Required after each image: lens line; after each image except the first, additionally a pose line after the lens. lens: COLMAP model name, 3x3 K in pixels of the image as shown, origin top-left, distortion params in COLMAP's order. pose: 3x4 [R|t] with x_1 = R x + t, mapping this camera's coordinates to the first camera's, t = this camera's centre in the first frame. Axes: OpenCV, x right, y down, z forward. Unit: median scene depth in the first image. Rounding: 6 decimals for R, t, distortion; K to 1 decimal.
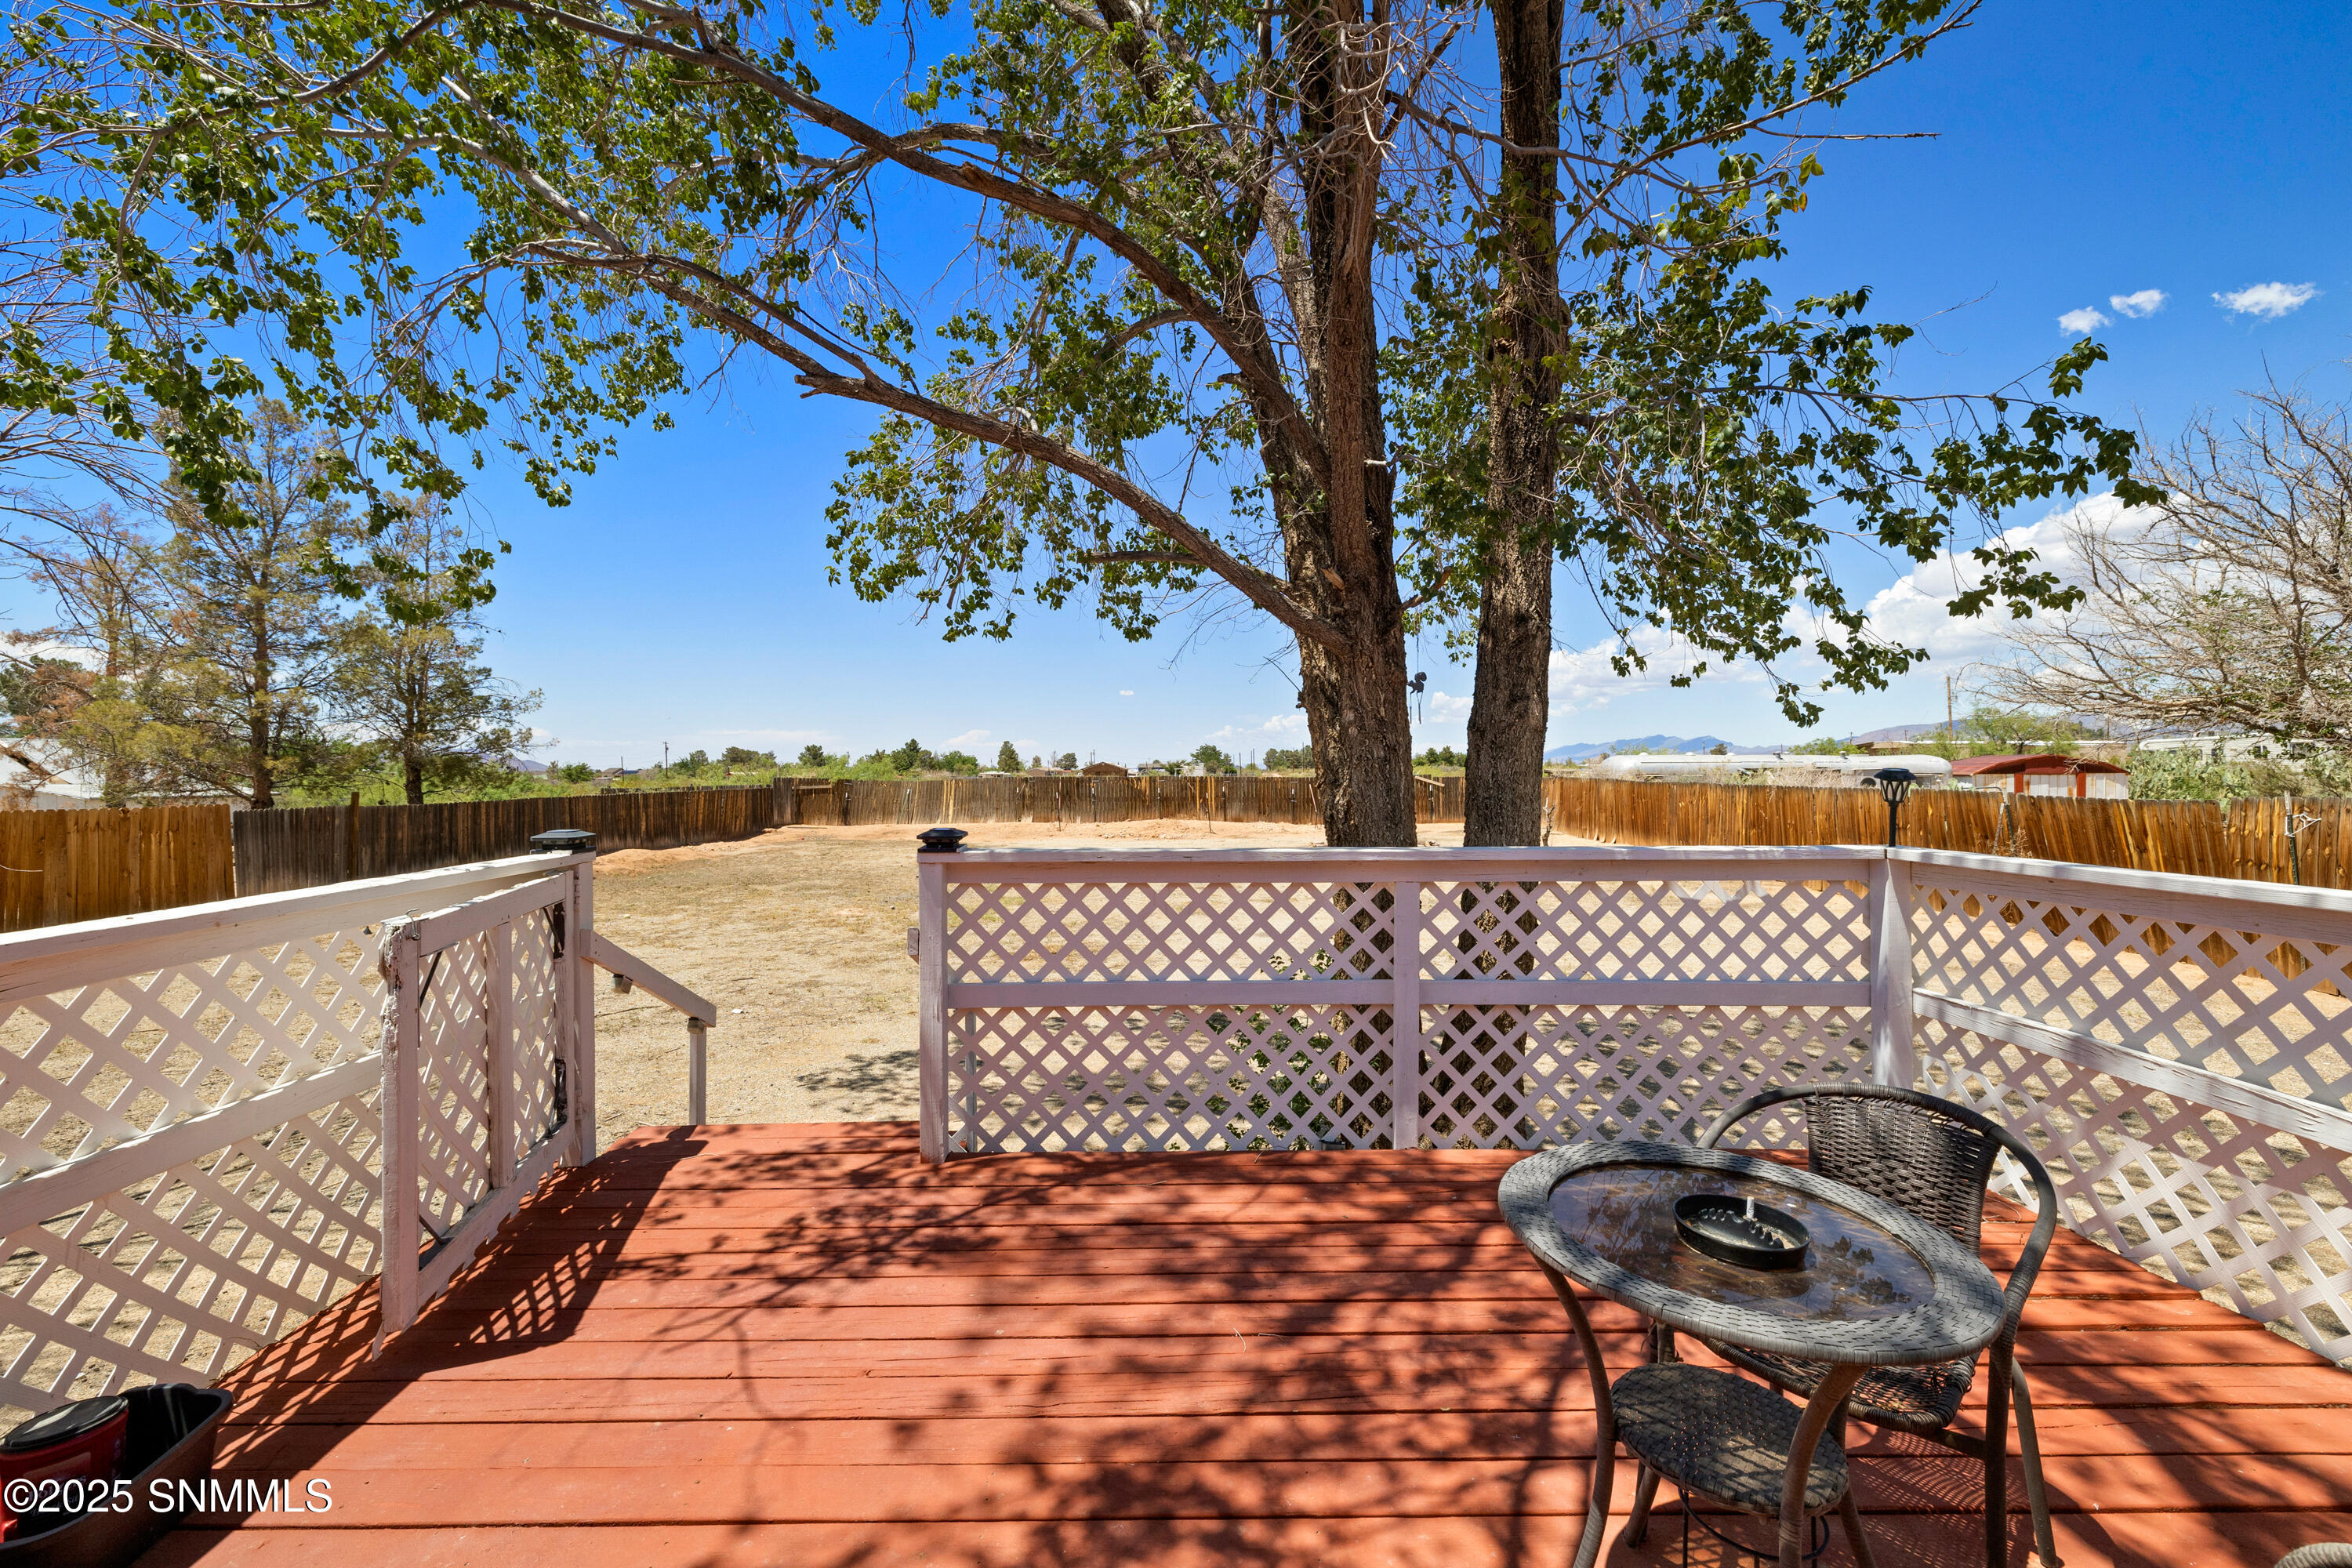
lens RADIAL K [[969.9, 0, 1176.3], [0, 969.9, 776.0], [0, 0, 1]] dist [0.000470, 0.000022]
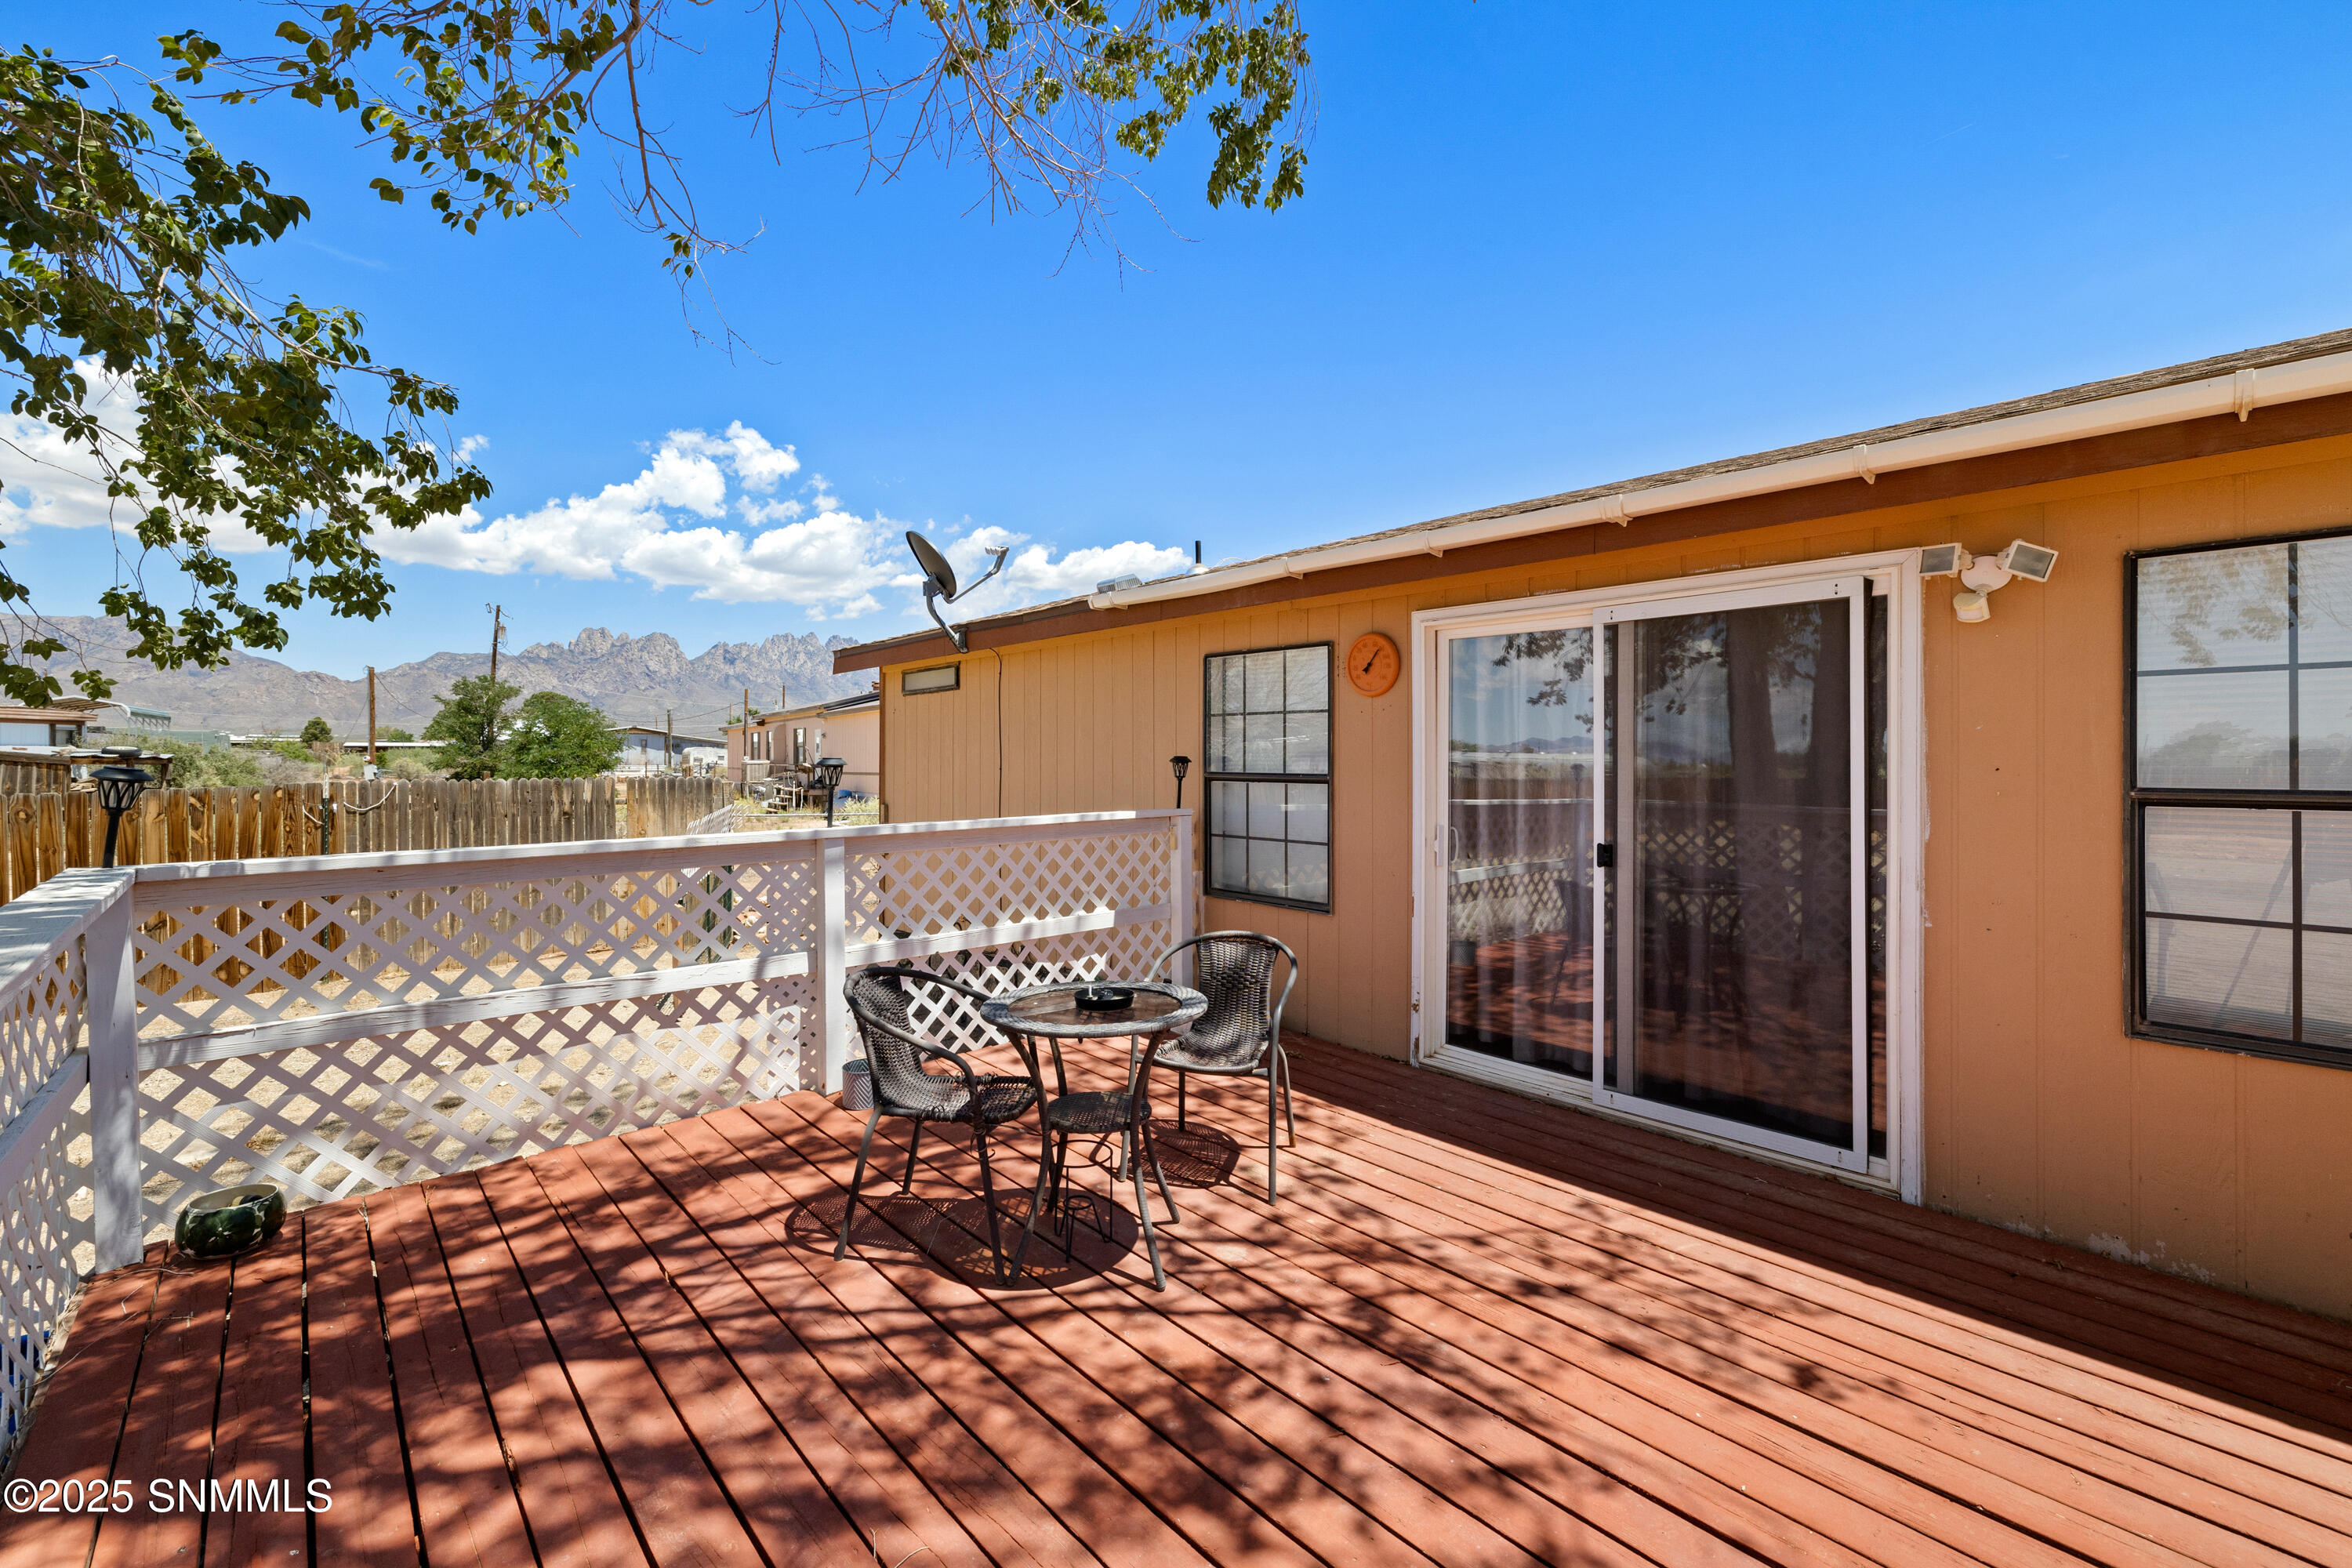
lens RADIAL K [[969.9, 0, 1172.7], [0, 969.9, 773.7], [0, 0, 1]] dist [0.000470, 0.000022]
pose [[-0.666447, -0.003512, 0.745545, -0.507485], [0.008910, 0.999880, 0.012674, -0.005600], [-0.745500, 0.015089, -0.666335, 1.097293]]
